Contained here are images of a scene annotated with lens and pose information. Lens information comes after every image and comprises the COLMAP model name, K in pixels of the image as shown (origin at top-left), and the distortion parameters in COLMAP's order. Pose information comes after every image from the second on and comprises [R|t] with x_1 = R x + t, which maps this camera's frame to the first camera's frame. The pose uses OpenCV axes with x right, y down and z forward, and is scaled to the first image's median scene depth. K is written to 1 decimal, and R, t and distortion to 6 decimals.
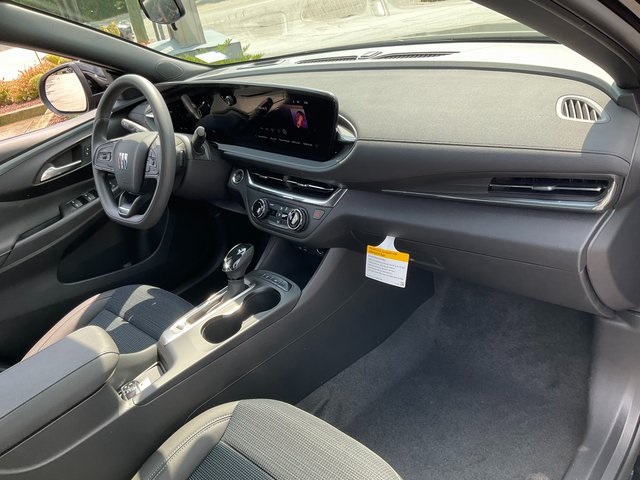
lens RADIAL K [[537.2, 0, 320.0], [0, 537.2, 241.4], [0, 0, 1]] dist [0.018722, -0.064471]
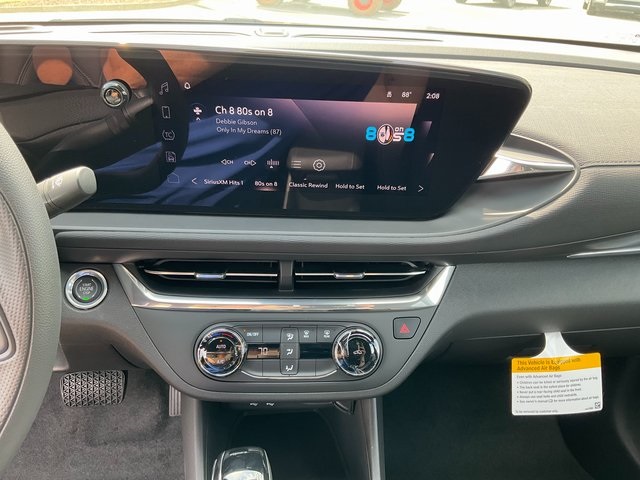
lens RADIAL K [[537.2, 0, 322.1], [0, 537.2, 245.5], [0, 0, 1]] dist [0.018722, -0.064471]
pose [[0.632756, -0.152362, 0.759214, -0.442213], [0.204760, 0.978475, 0.025709, -0.163438], [-0.746788, 0.139188, 0.650334, 0.783237]]
